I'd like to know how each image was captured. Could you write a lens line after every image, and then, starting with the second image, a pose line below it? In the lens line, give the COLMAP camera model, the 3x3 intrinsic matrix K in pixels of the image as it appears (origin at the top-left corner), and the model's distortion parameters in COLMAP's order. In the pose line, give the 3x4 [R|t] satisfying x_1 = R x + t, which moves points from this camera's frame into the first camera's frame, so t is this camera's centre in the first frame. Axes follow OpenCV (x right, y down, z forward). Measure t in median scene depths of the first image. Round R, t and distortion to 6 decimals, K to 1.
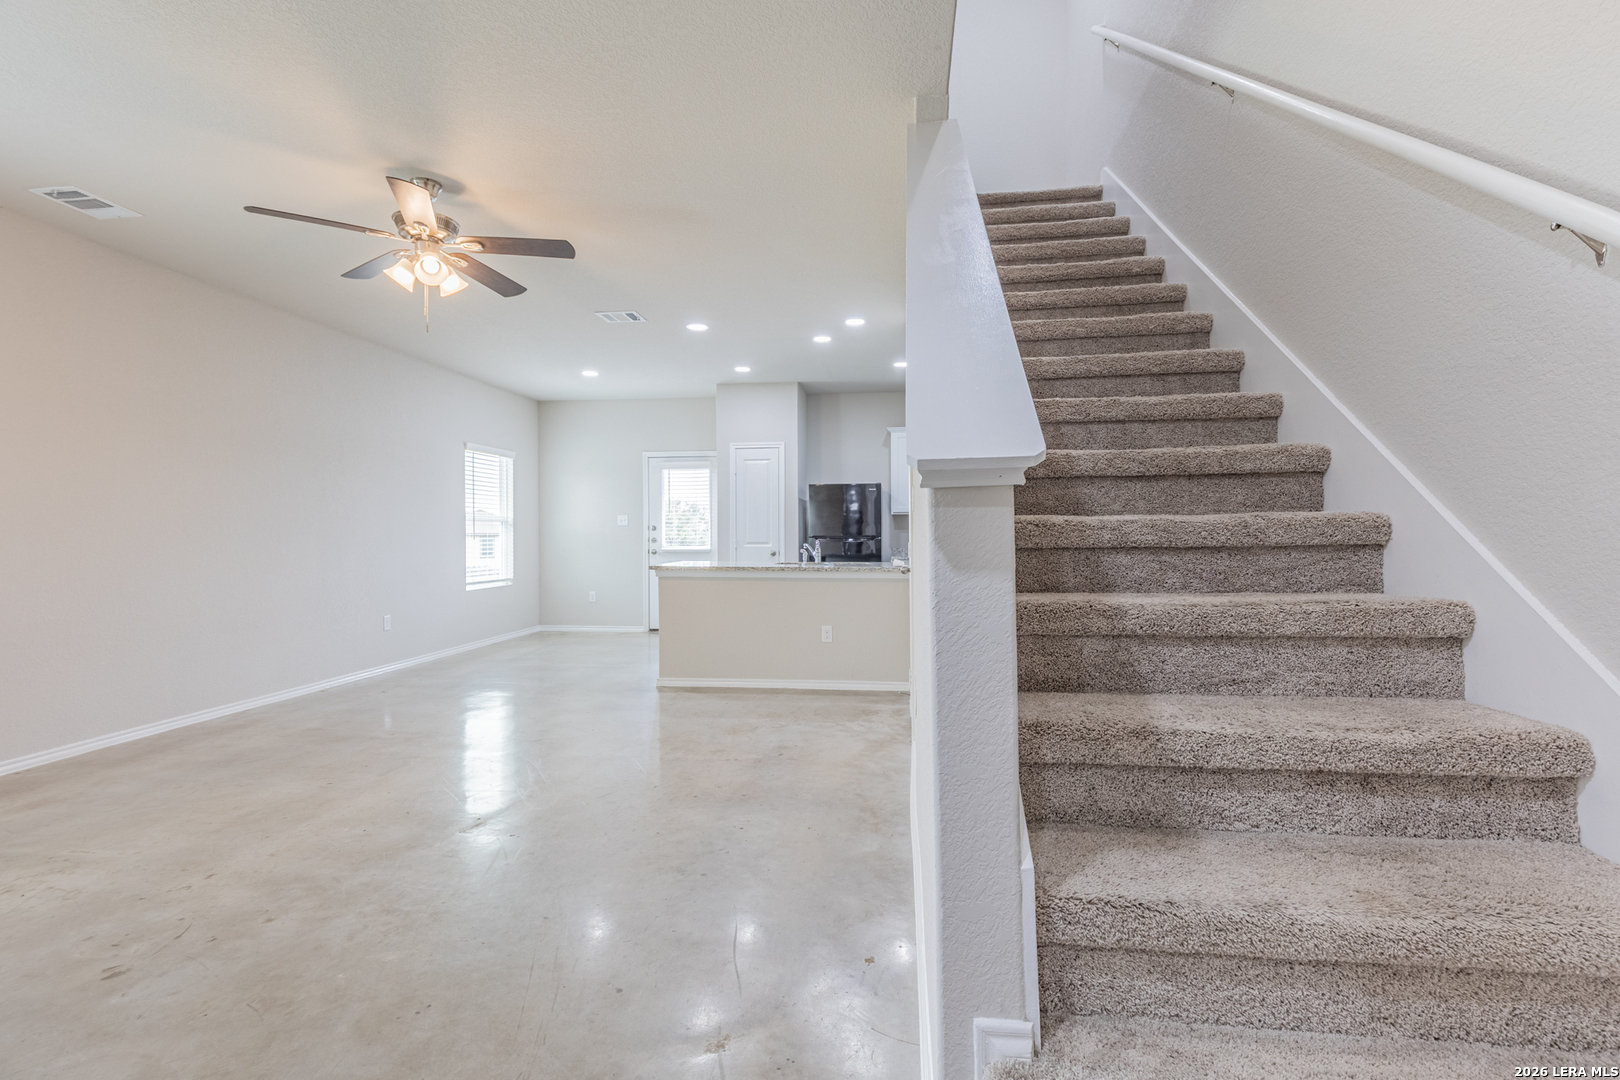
lens RADIAL K [[725.8, 0, 816.5], [0, 725.8, 536.2], [0, 0, 1]] dist [0.007320, -0.001152]
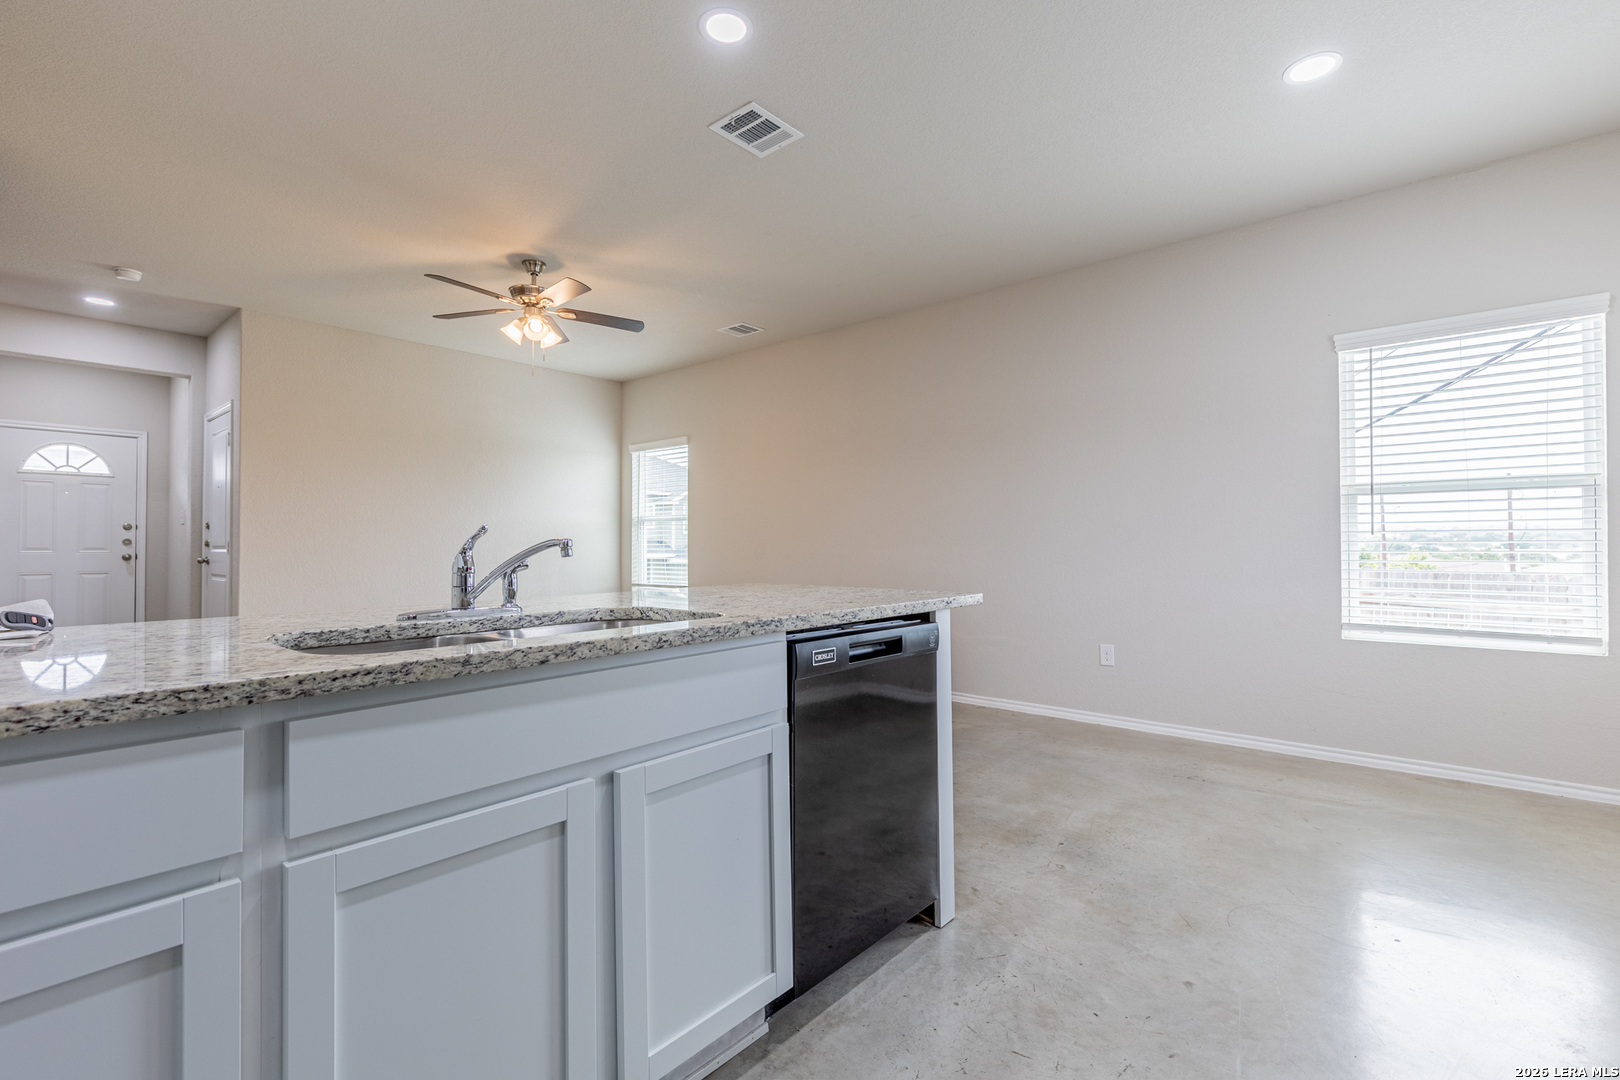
lens RADIAL K [[725.8, 0, 813.9], [0, 725.8, 534.2], [0, 0, 1]] dist [0.007320, -0.001152]
pose [[-0.560937, -0.007603, -0.827824, 0.192950], [0.002115, 0.999941, -0.010617, 0.014501], [0.827856, -0.007706, -0.560888, 1.572448]]
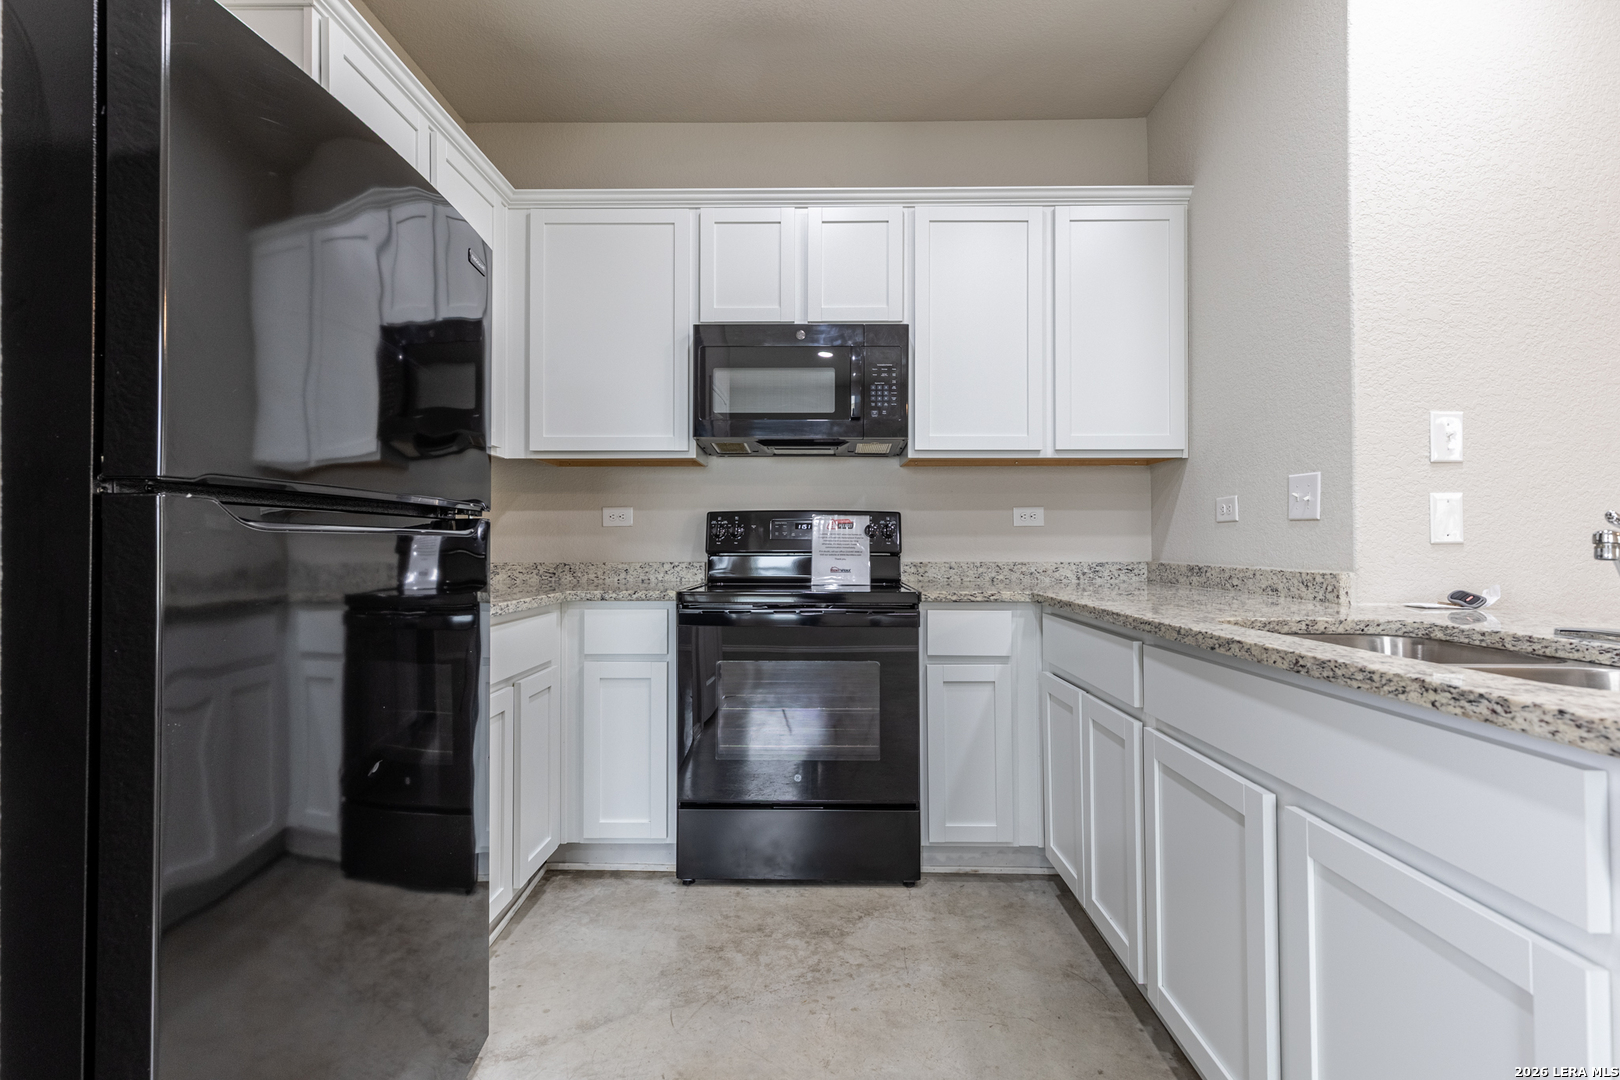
lens RADIAL K [[725.8, 0, 813.8], [0, 725.8, 536.7], [0, 0, 1]] dist [0.007320, -0.001152]
pose [[-0.103500, 0.016766, 0.994488, -0.200871], [0.003067, 0.999859, -0.016537, 0.017506], [-0.994625, 0.001338, -0.103537, 1.534428]]
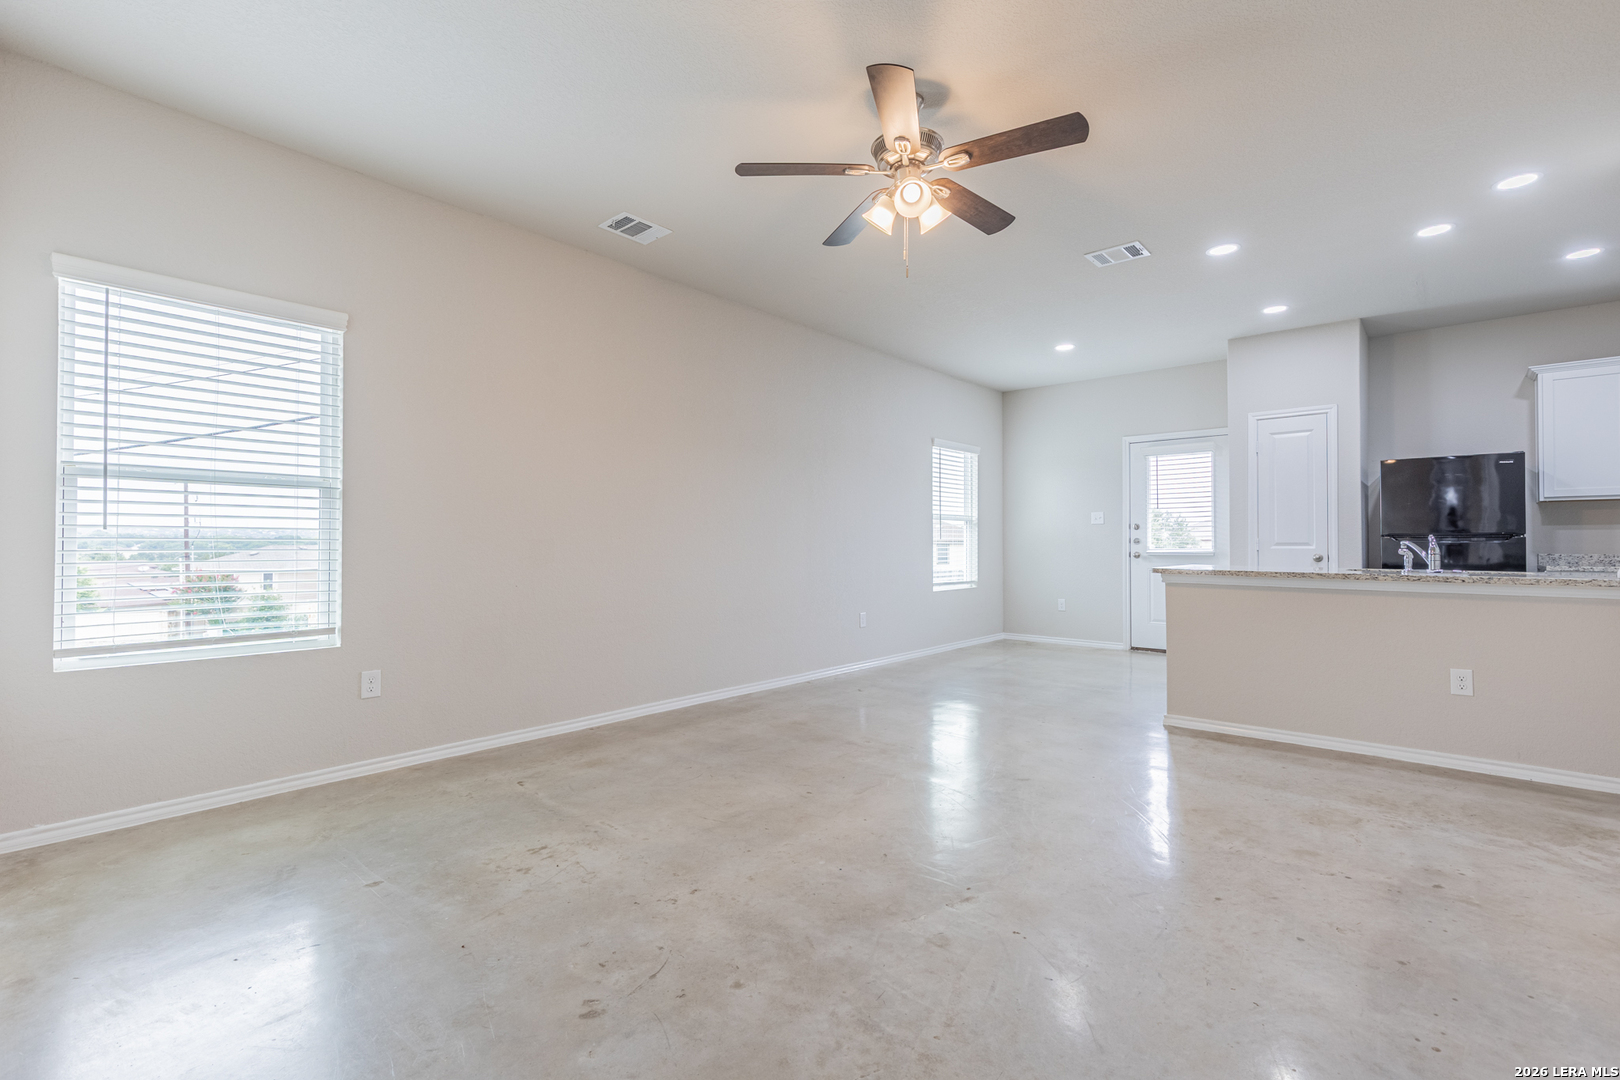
lens RADIAL K [[725.8, 0, 815.8], [0, 725.8, 536.3], [0, 0, 1]] dist [0.007320, -0.001152]
pose [[0.827368, -0.001955, -0.561657, -0.111133], [-0.005262, 0.999923, -0.011232, 0.020893], [0.561636, 0.012248, 0.827294, 0.184278]]
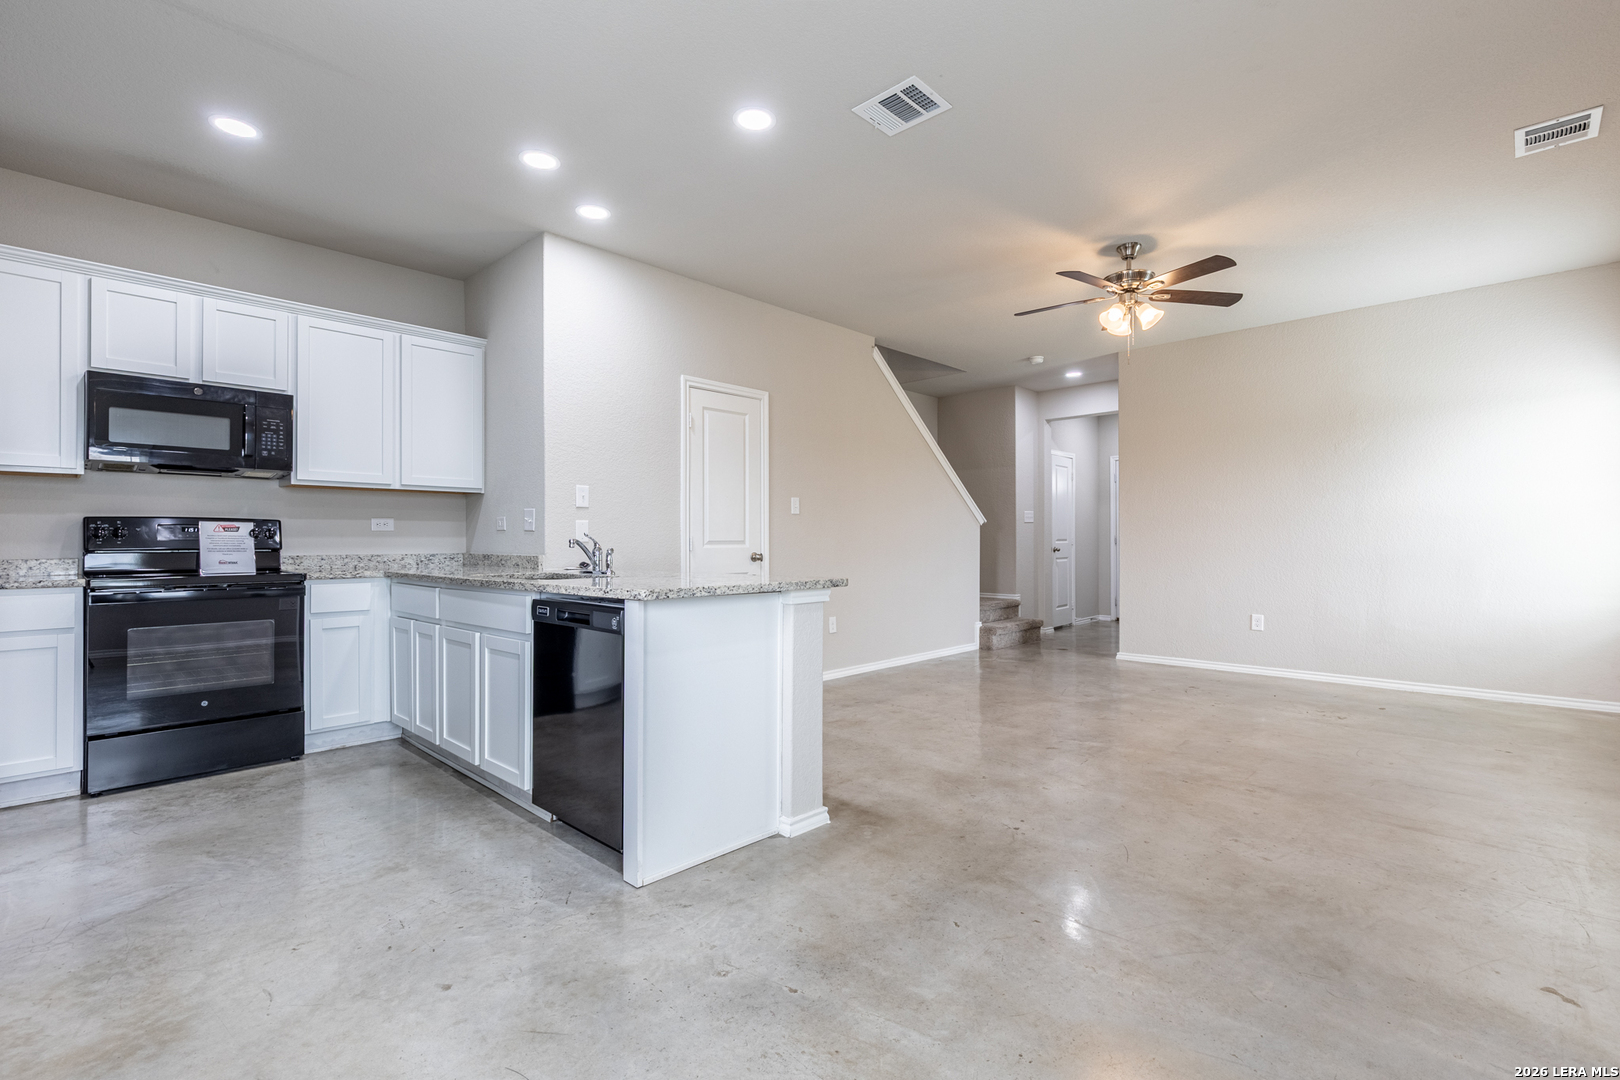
lens RADIAL K [[725.8, 0, 813.2], [0, 725.8, 534.6], [0, 0, 1]] dist [0.007320, -0.001152]
pose [[-0.798176, 0.012678, 0.602290, -0.624630], [0.008126, 0.999914, -0.010278, 0.017961], [-0.602369, -0.003310, -0.798211, 1.707731]]
